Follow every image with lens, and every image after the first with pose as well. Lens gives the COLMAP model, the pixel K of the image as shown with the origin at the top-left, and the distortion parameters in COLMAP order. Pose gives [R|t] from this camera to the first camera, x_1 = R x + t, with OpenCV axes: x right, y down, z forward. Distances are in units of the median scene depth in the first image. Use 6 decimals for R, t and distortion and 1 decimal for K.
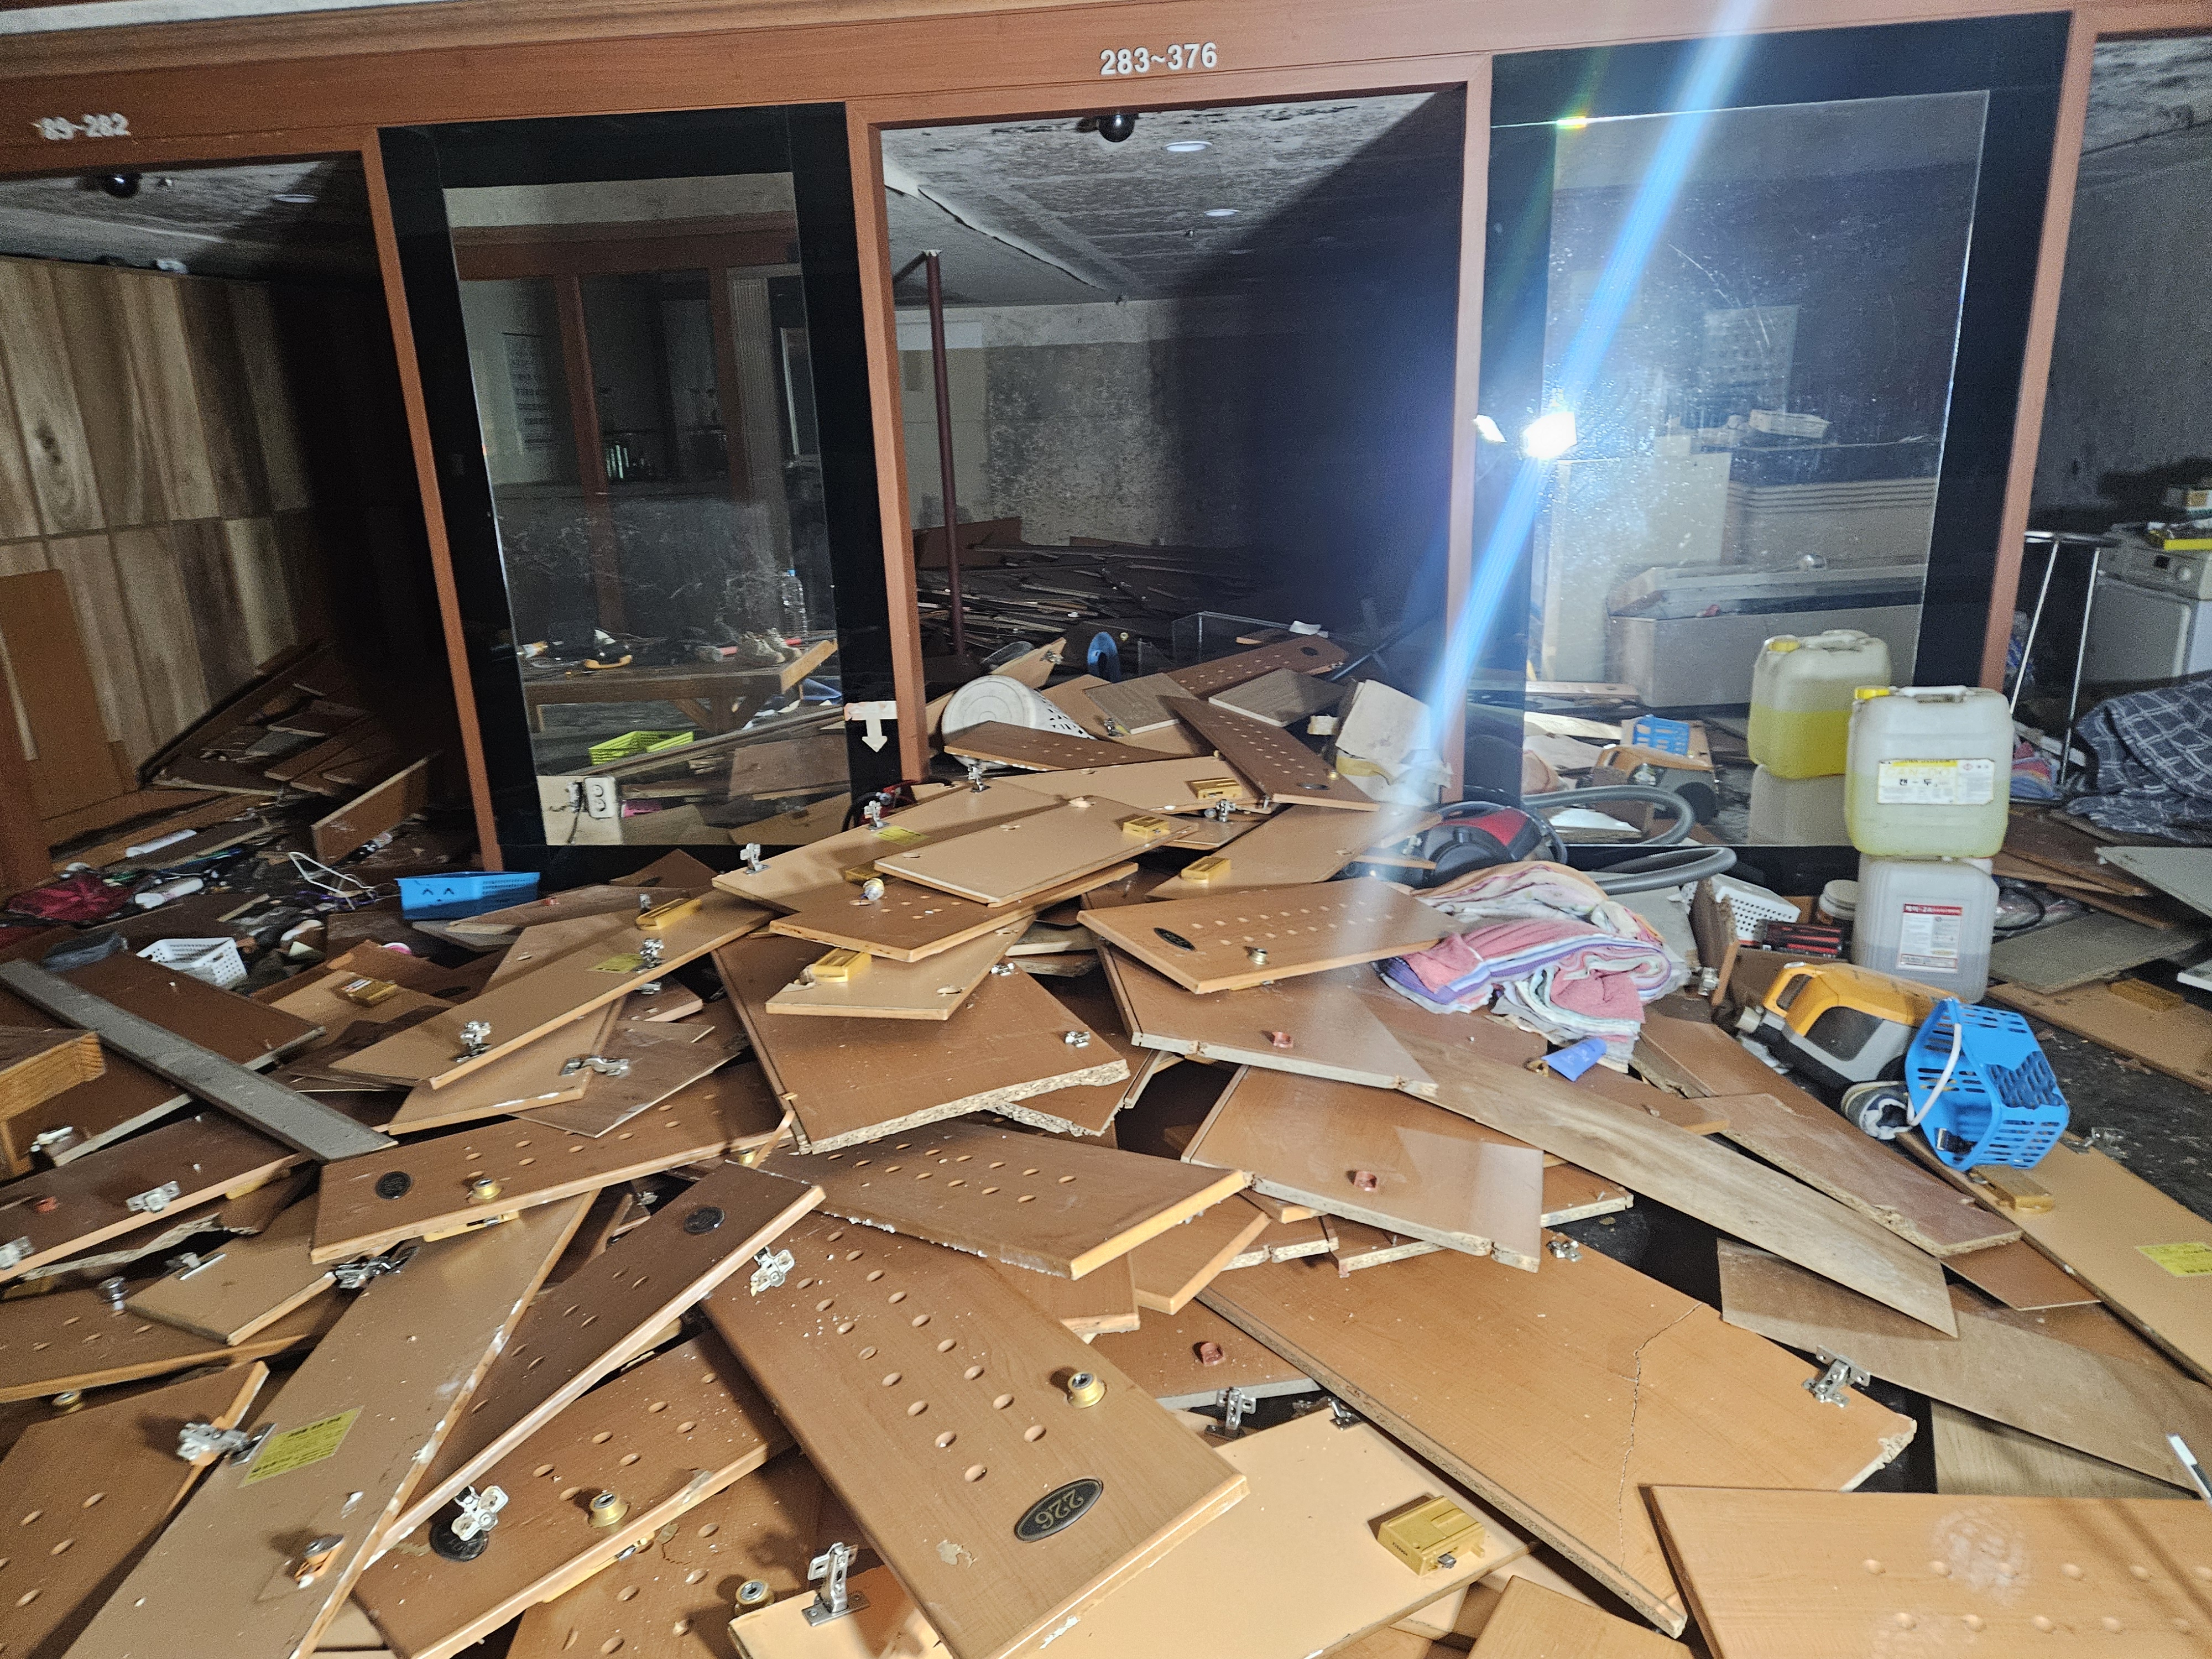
lens RADIAL K [[1490.8, 0, 1106.0], [0, 1490.8, 829.5], [0, 0, 1]] dist [0.084701, -0.057007]
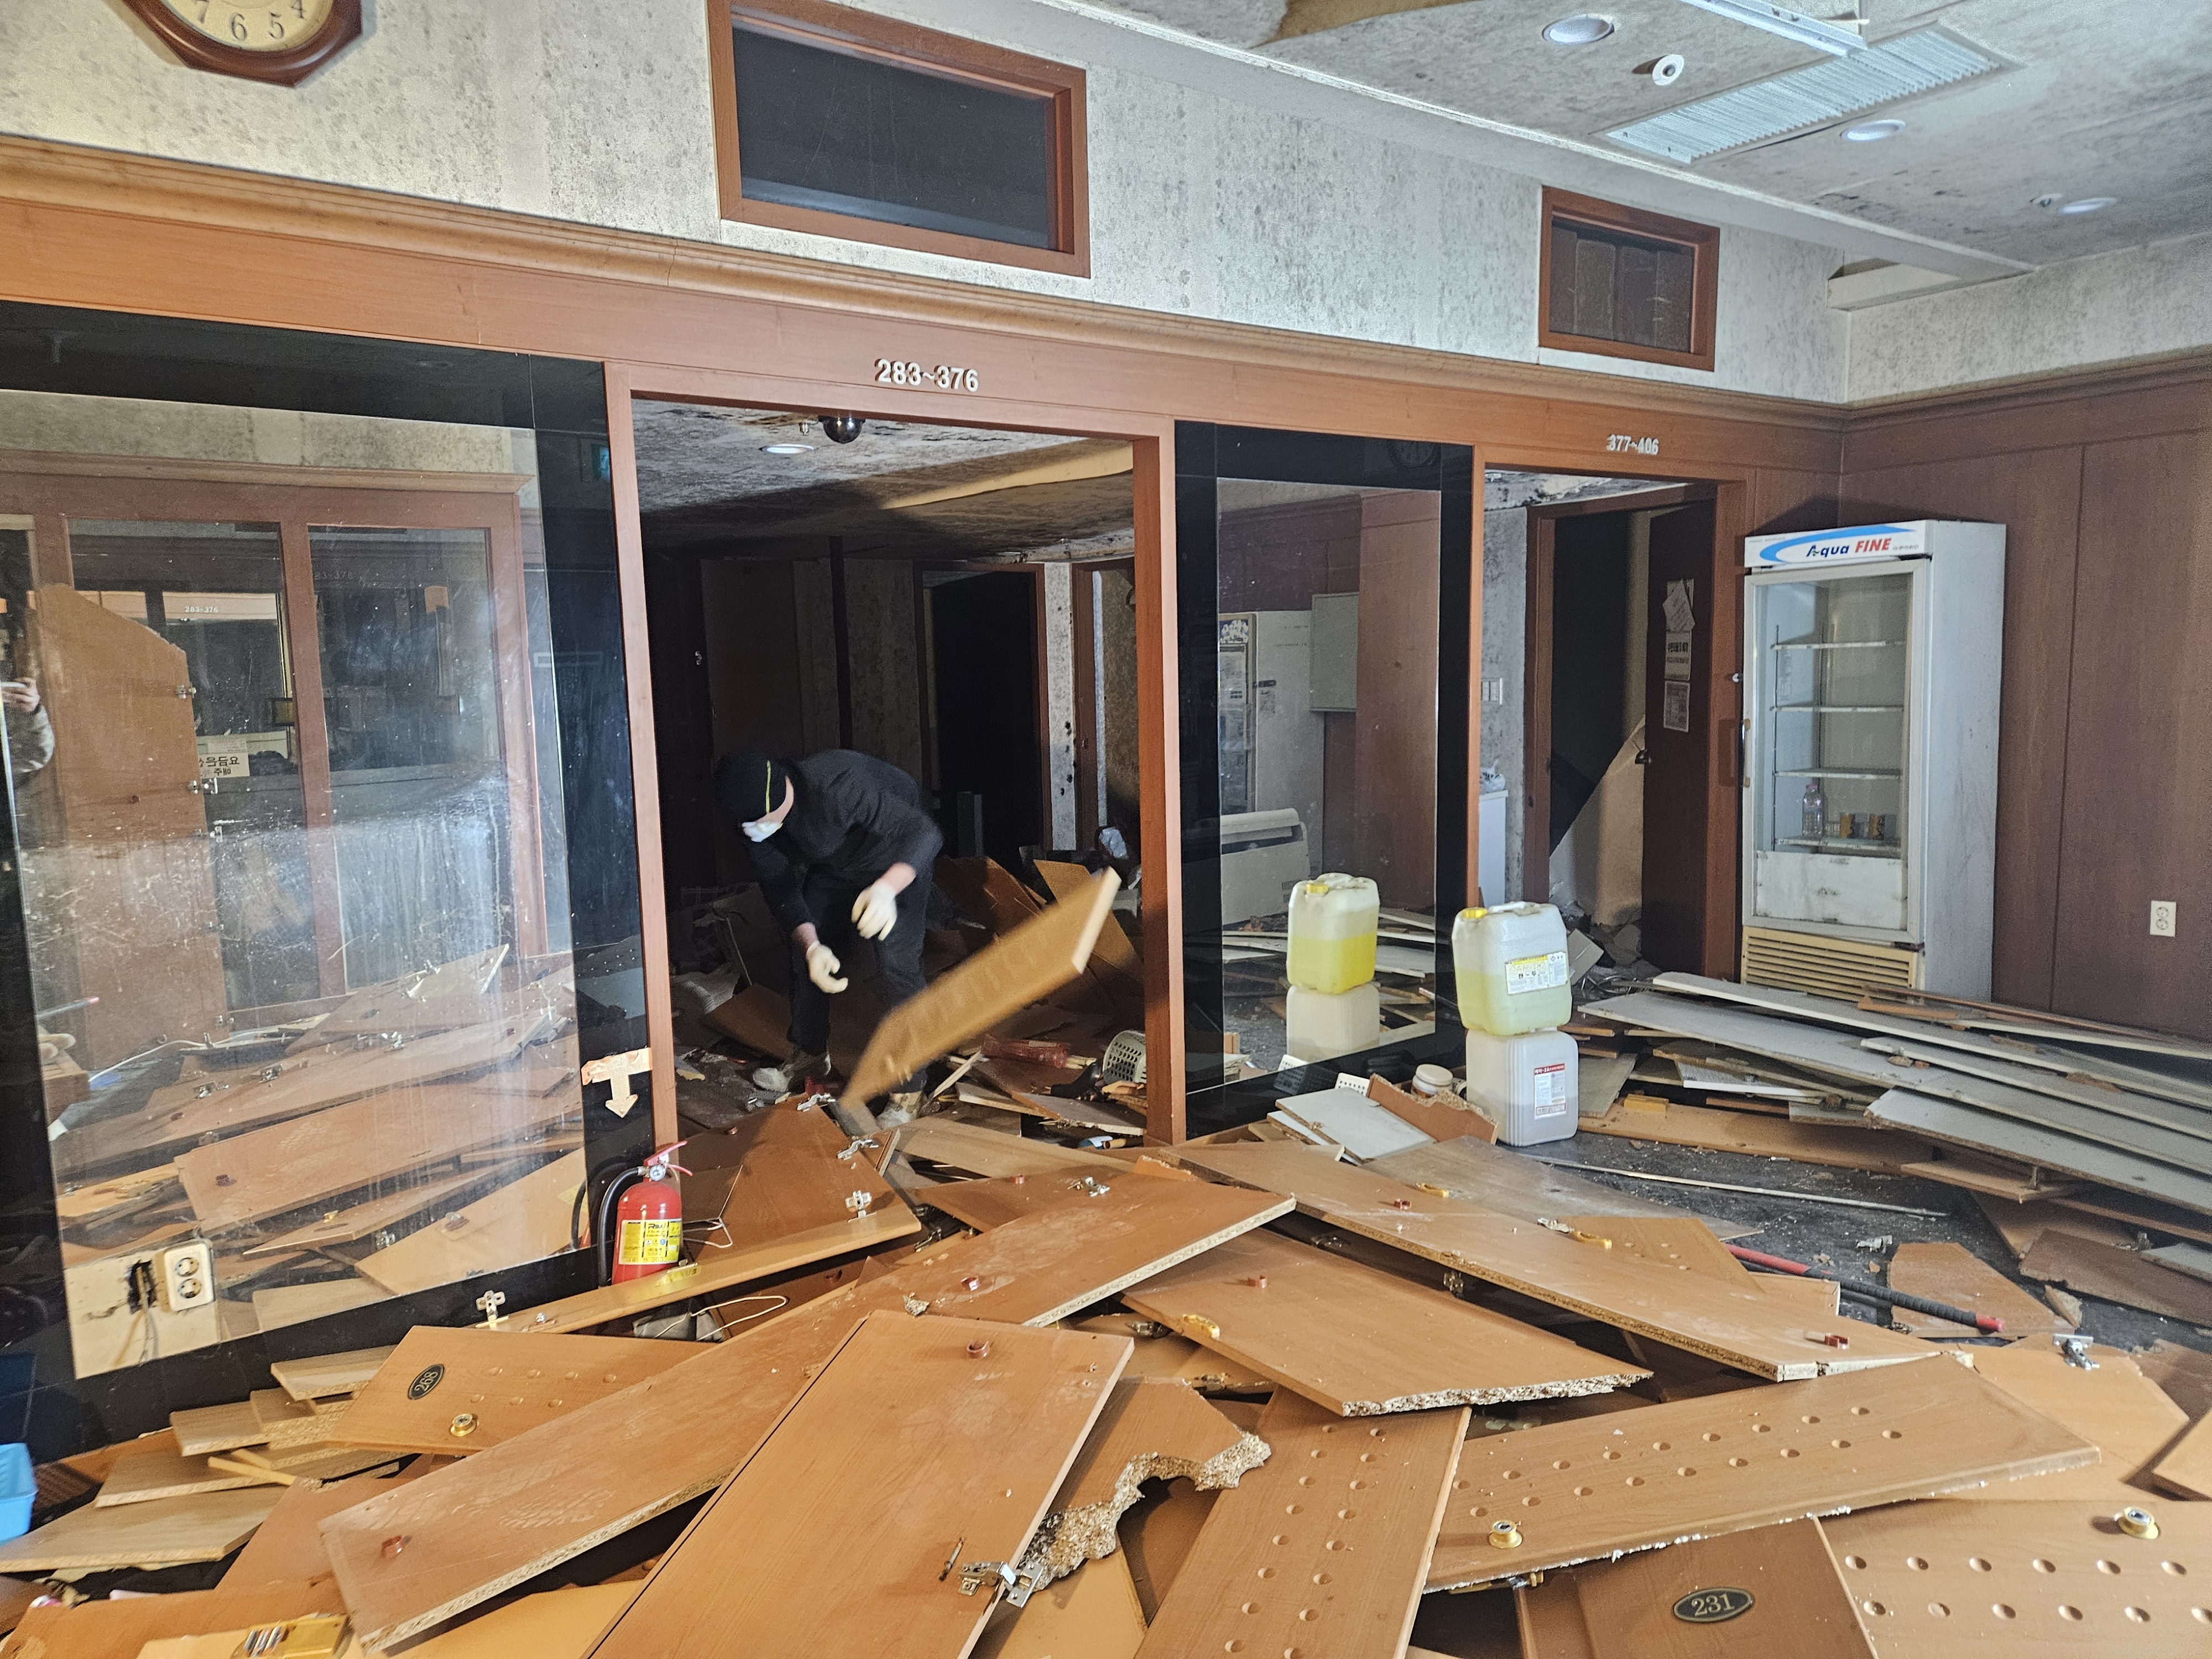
lens RADIAL K [[1490.8, 0, 1106.0], [0, 1490.8, 829.5], [0, 0, 1]] dist [0.084701, -0.057007]
pose [[0.722901, -0.060867, 0.688265, -0.554302], [0.188934, 0.975563, -0.112167, -0.068199], [-0.664618, 0.211122, 0.716736, 0.241495]]
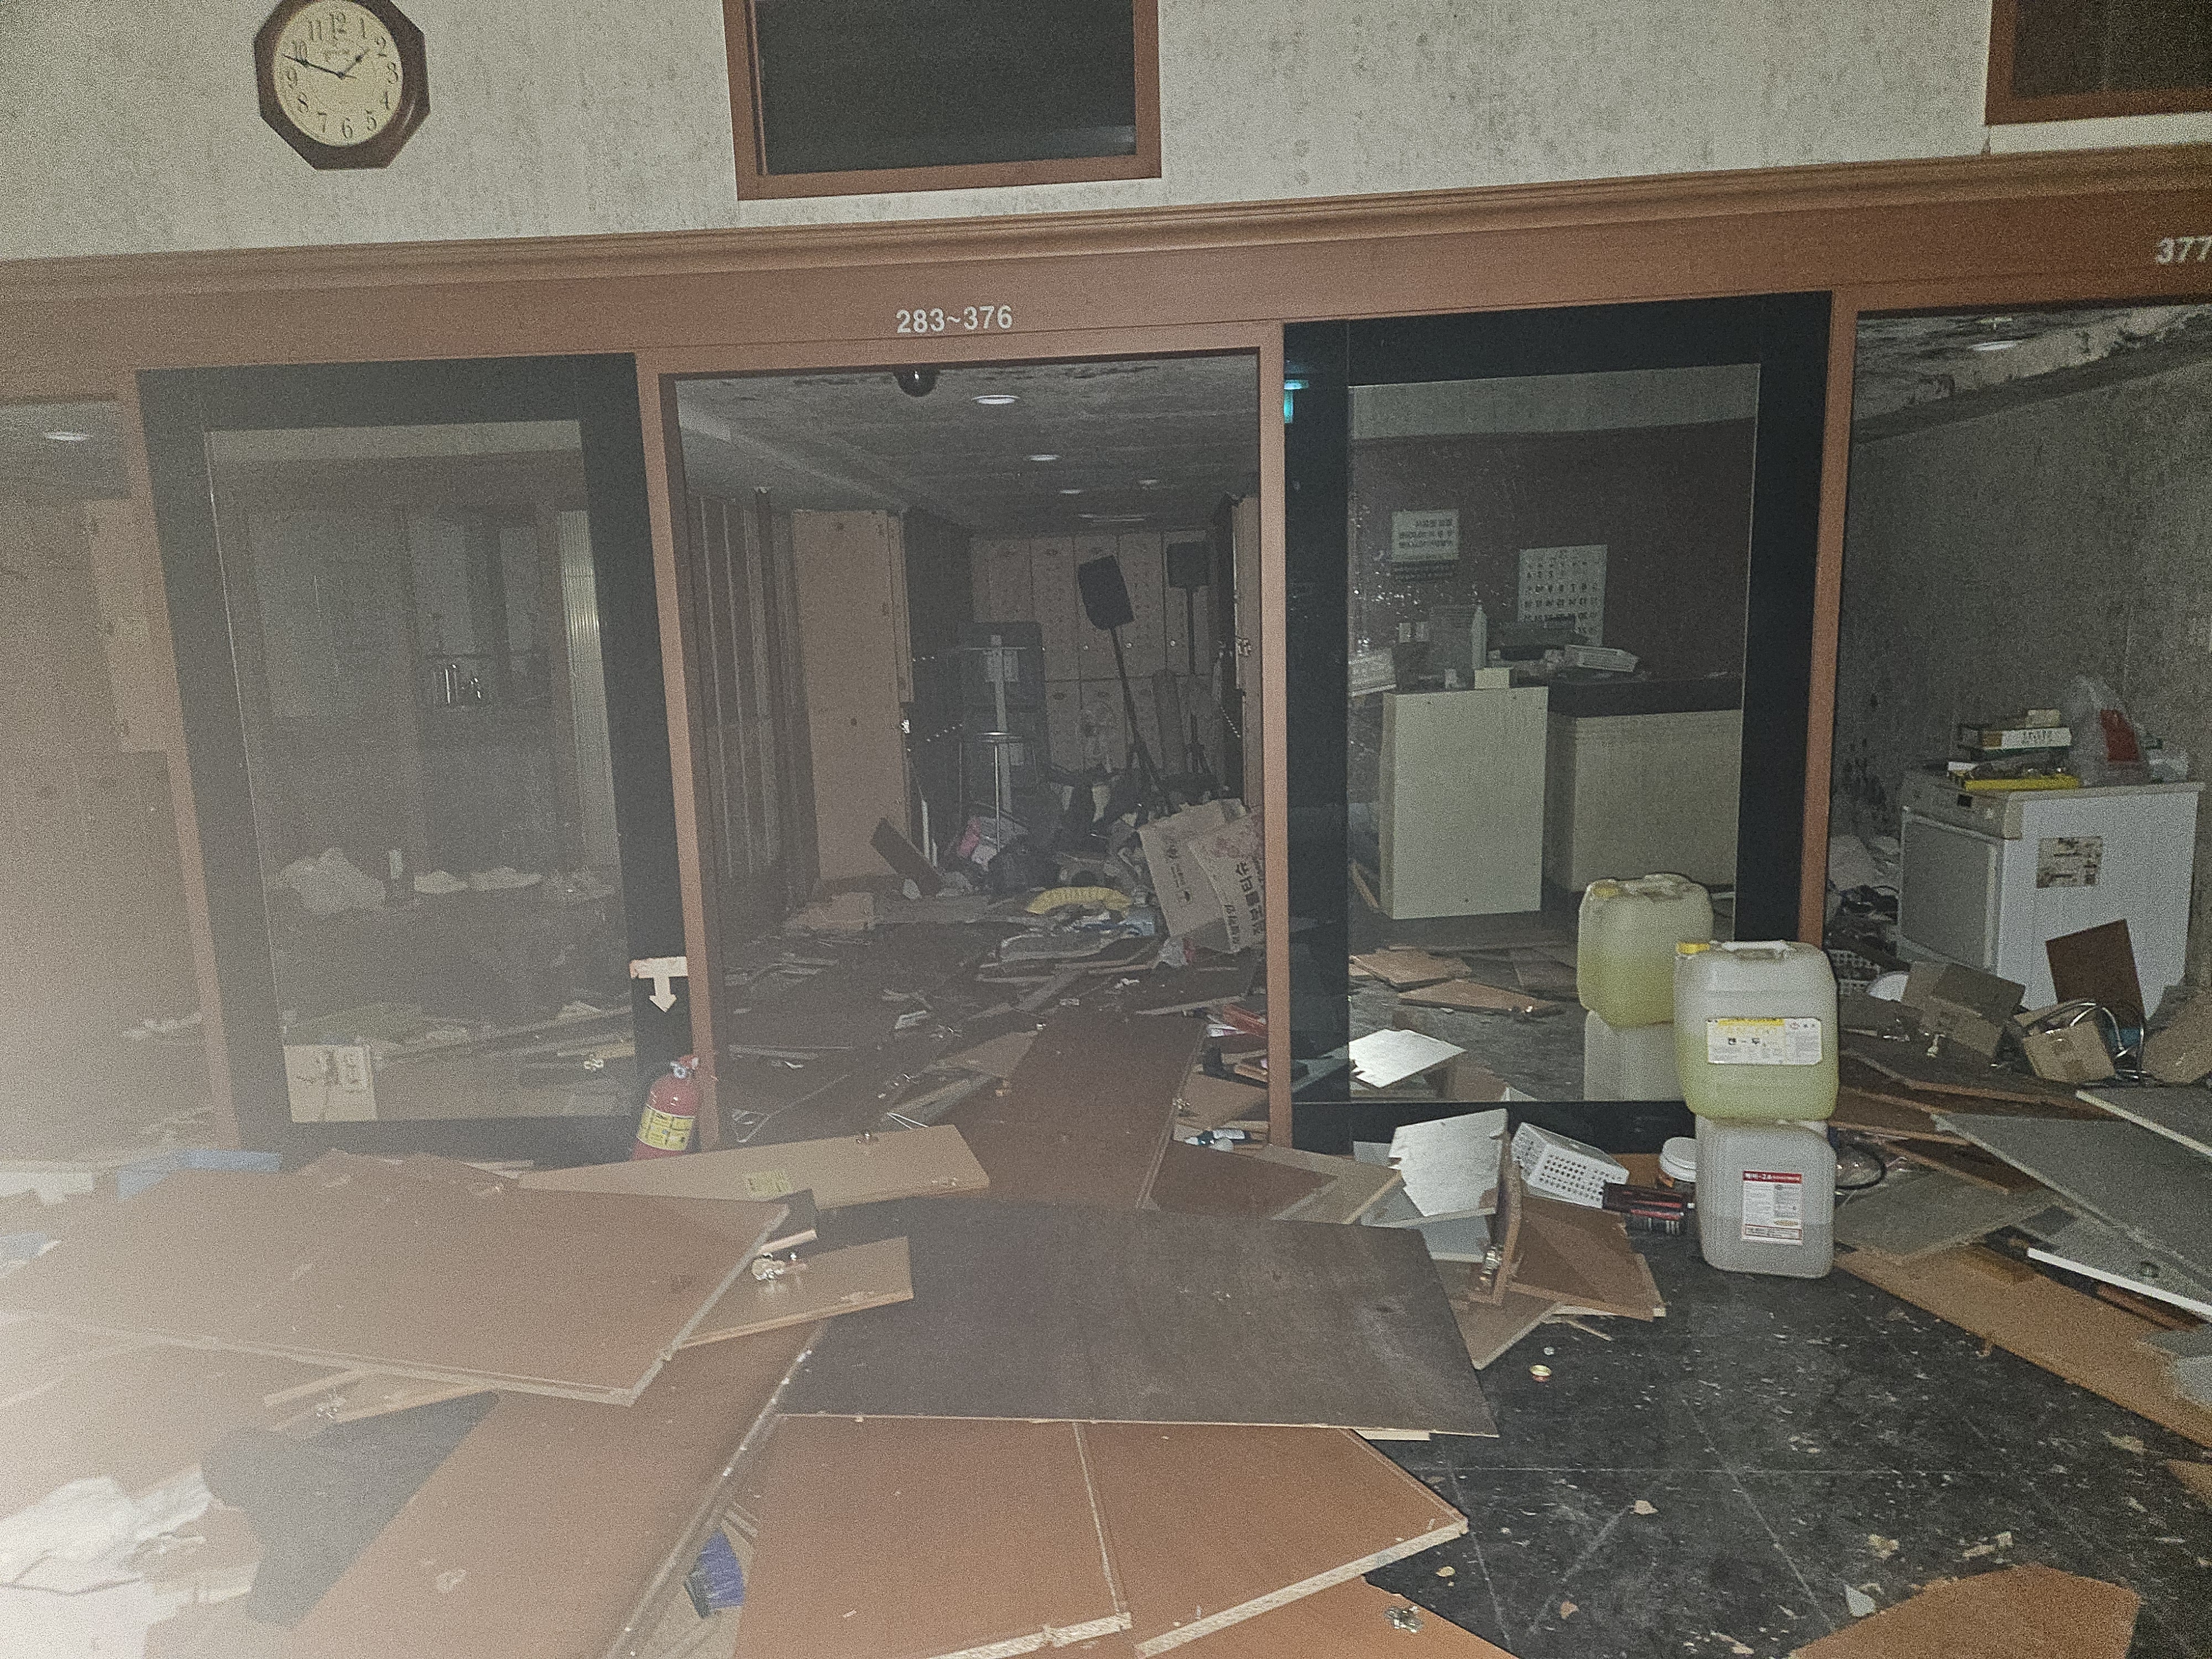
lens RADIAL K [[1483.2, 0, 1072.4], [0, 1483.2, 842.5], [0, 0, 1]] dist [0.091231, -0.070976]
pose [[0.997807, -0.007955, 0.065708, 0.041665], [0.016324, 0.991662, -0.127832, -0.036321], [-0.064143, 0.128624, 0.989617, 0.059307]]
